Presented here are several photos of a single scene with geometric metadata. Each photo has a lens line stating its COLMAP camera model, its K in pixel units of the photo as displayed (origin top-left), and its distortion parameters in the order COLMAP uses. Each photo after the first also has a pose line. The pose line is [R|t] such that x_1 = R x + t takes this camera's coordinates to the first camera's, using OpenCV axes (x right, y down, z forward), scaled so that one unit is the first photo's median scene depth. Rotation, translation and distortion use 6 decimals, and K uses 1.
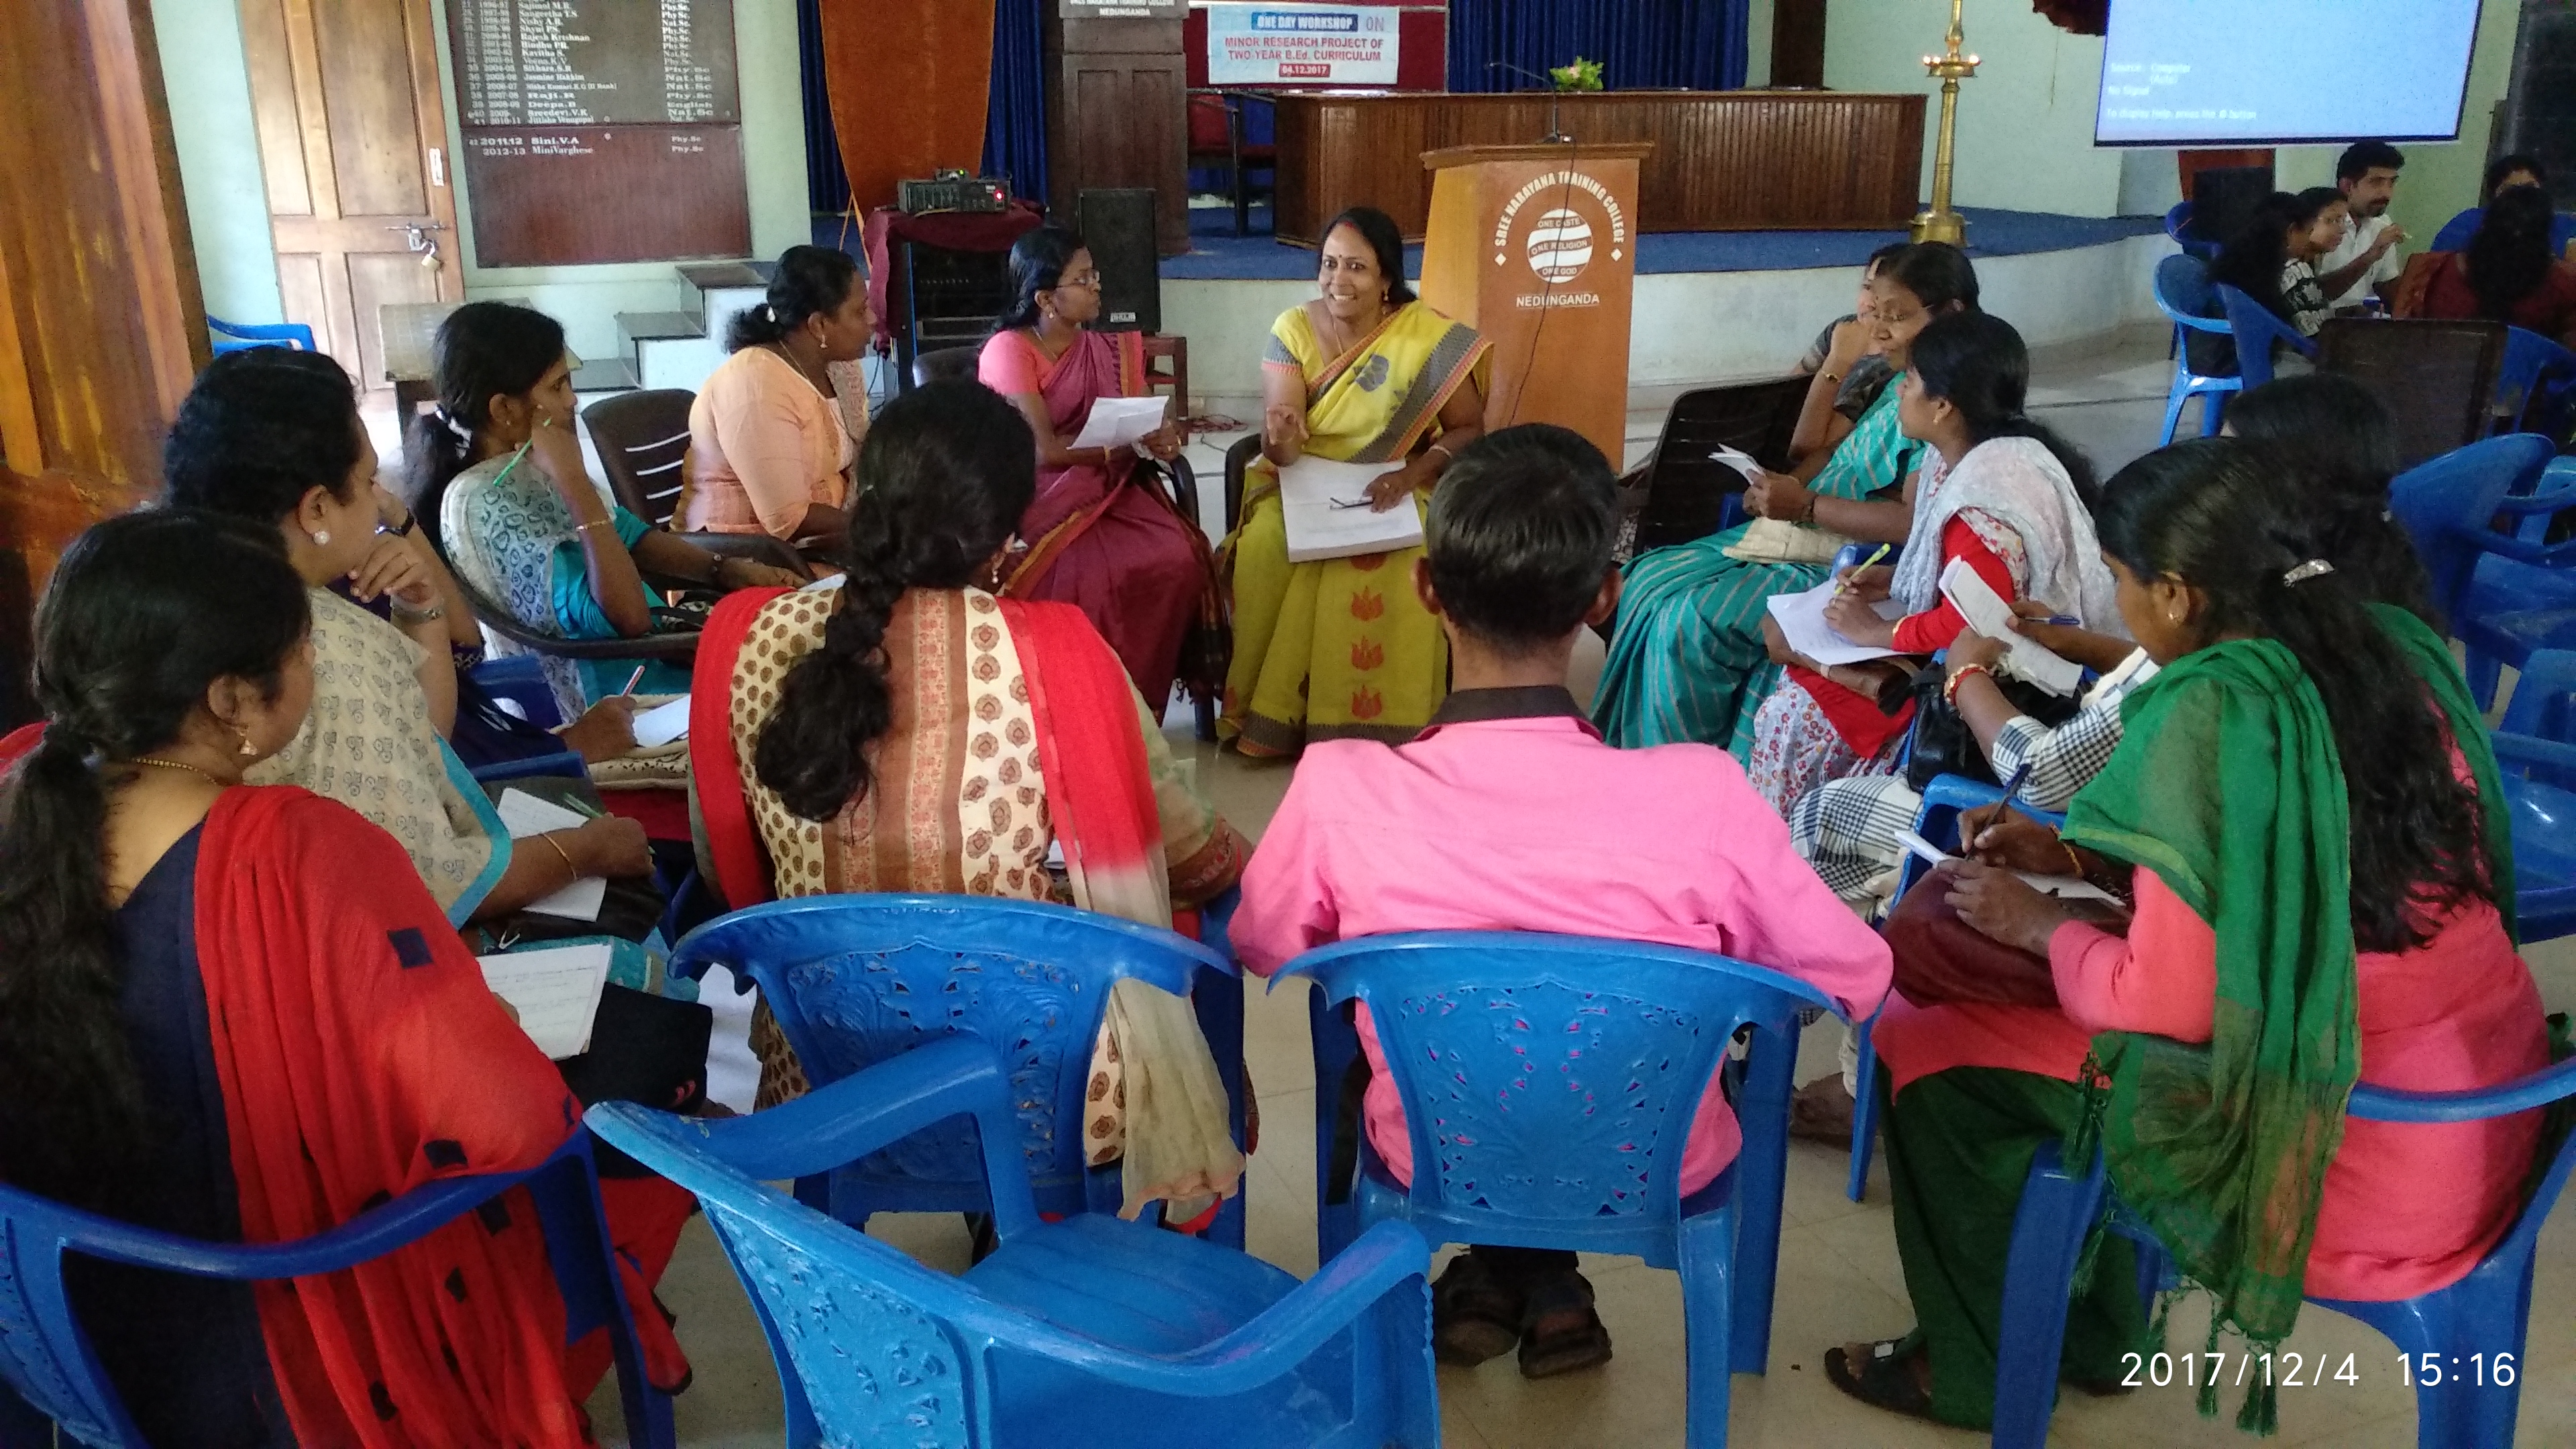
lens RADIAL K [[2126.7, 0, 1288.0], [0, 2126.7, 724.5], [0, 0, 1]] dist [-0.000006, 0.003916]
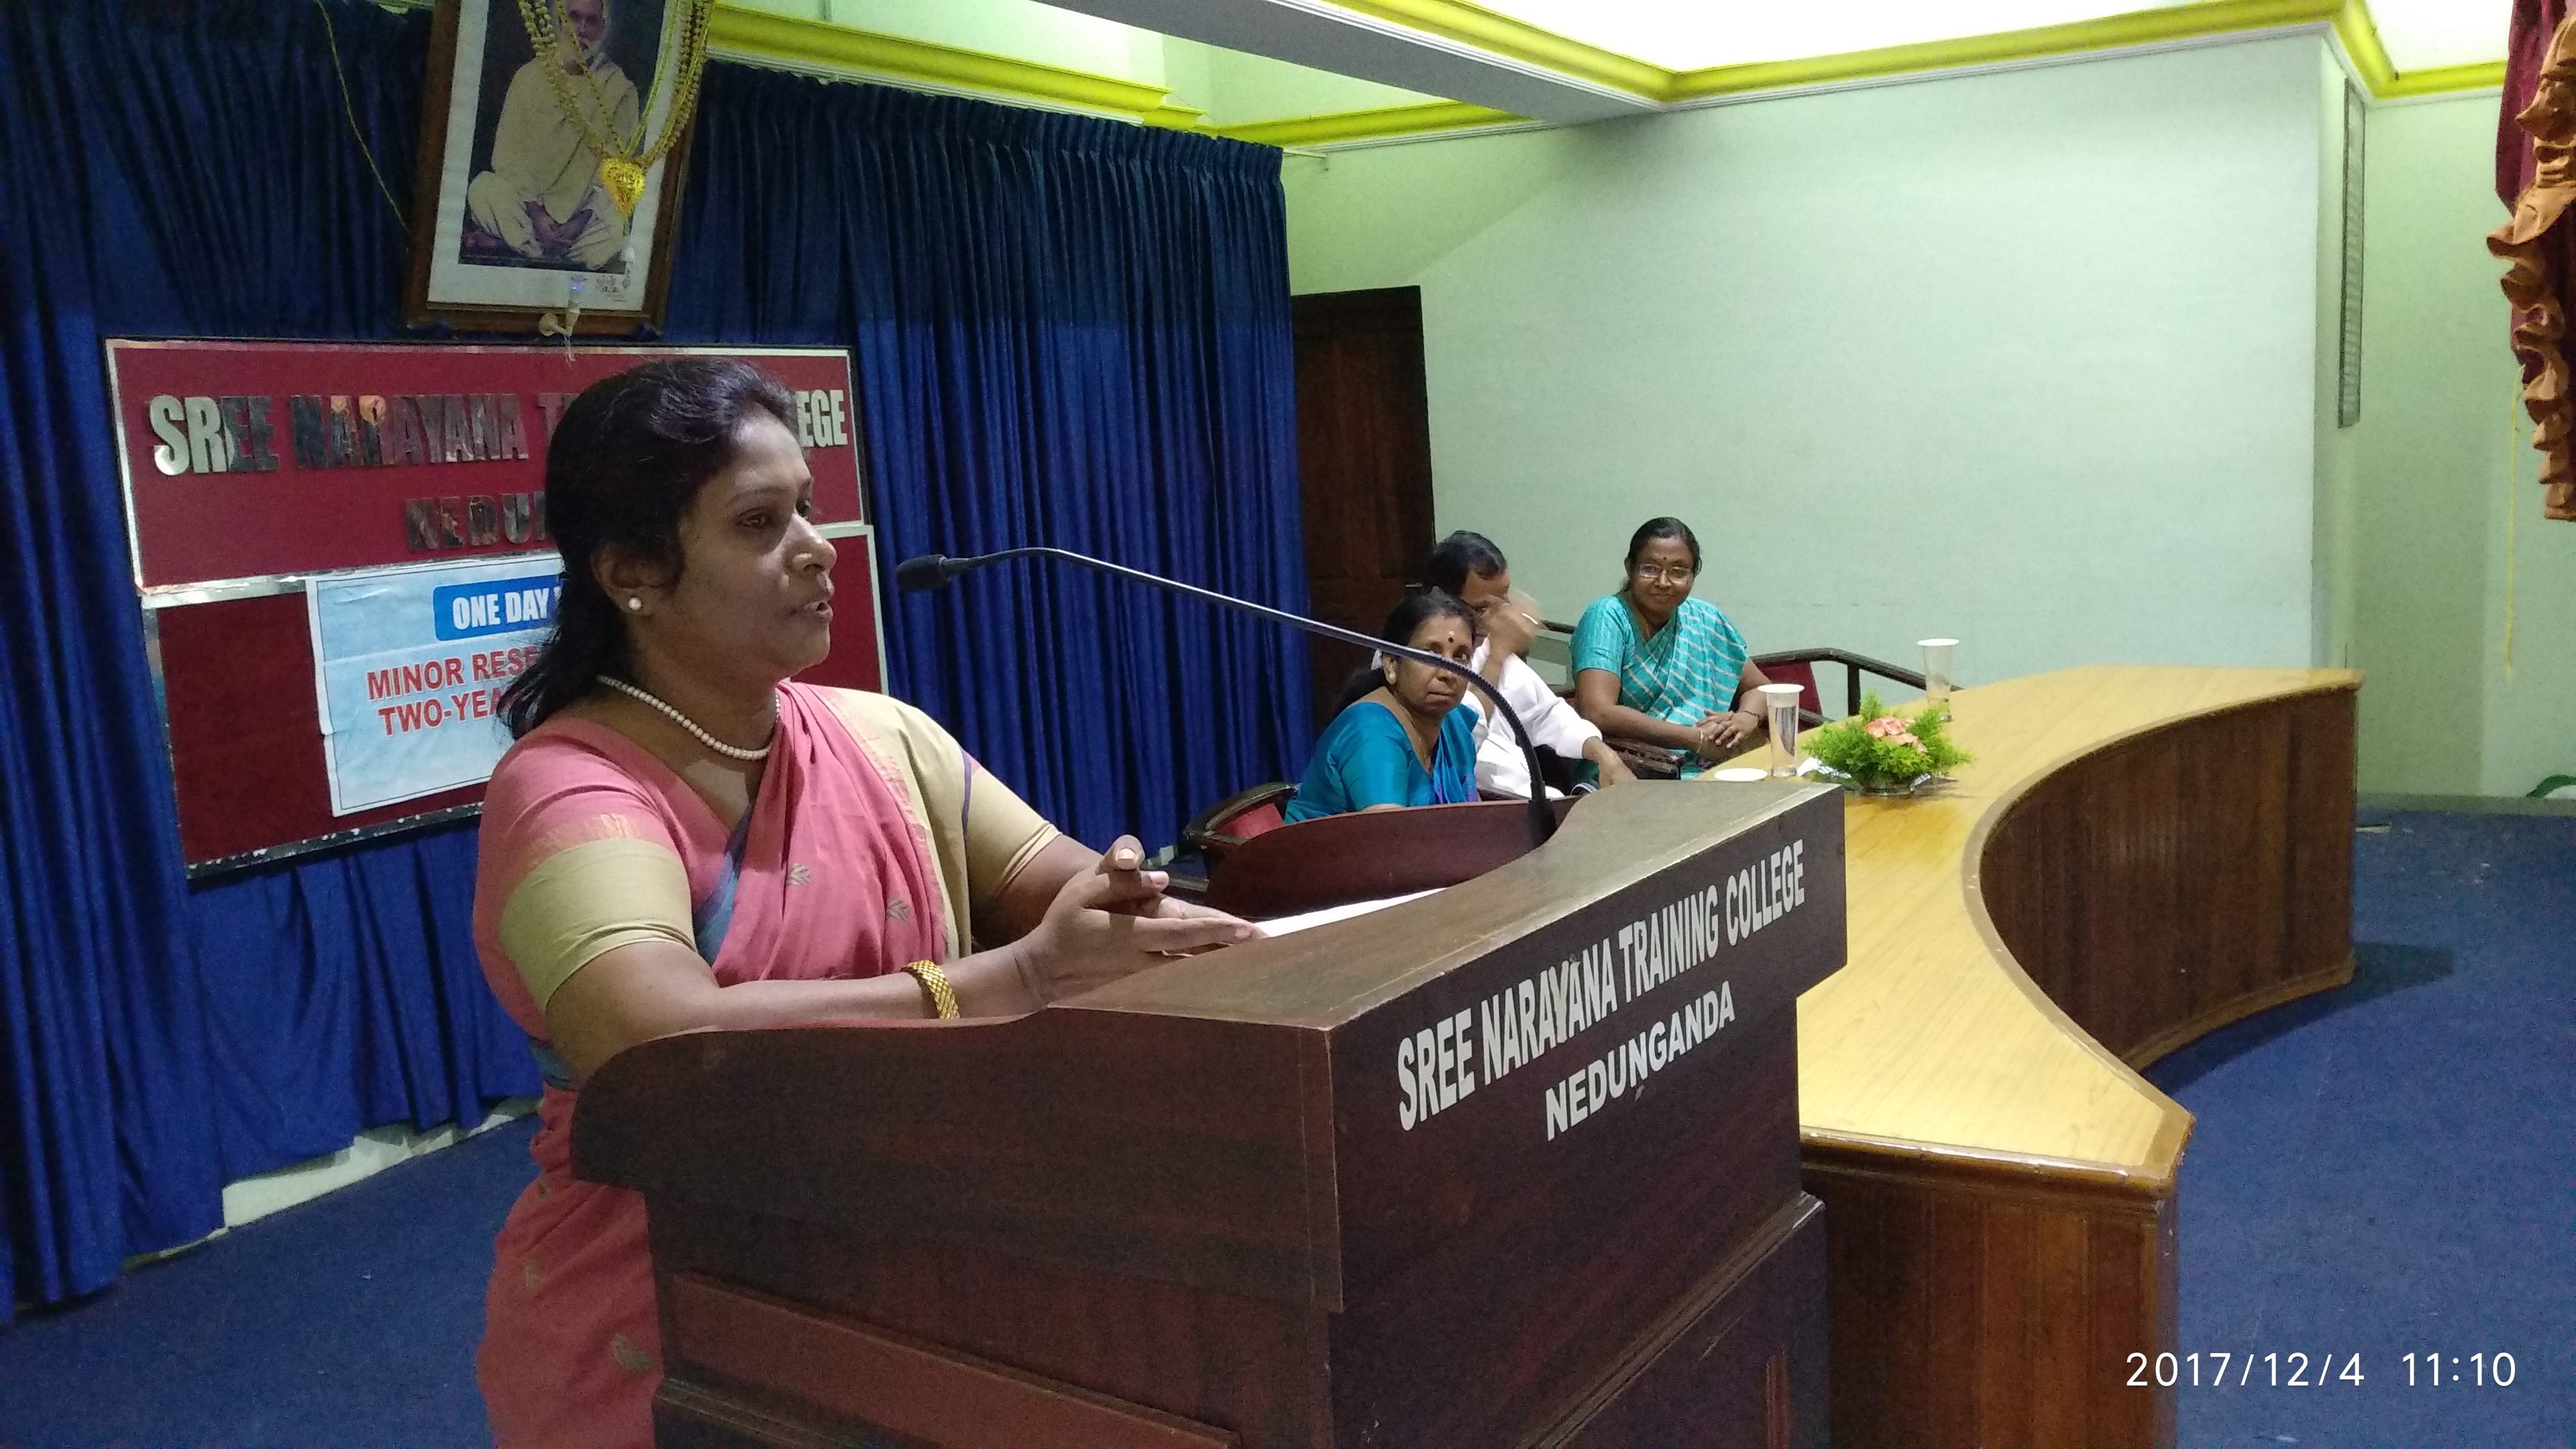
lens RADIAL K [[2126.7, 0, 1288.0], [0, 2126.7, 724.5], [0, 0, 1]] dist [-0.000006, 0.003916]
pose [[0.782583, -0.132051, 0.608380, -0.148426], [0.235554, 0.967399, -0.093025, -0.320859], [-0.576262, 0.216106, 0.788176, 0.848350]]
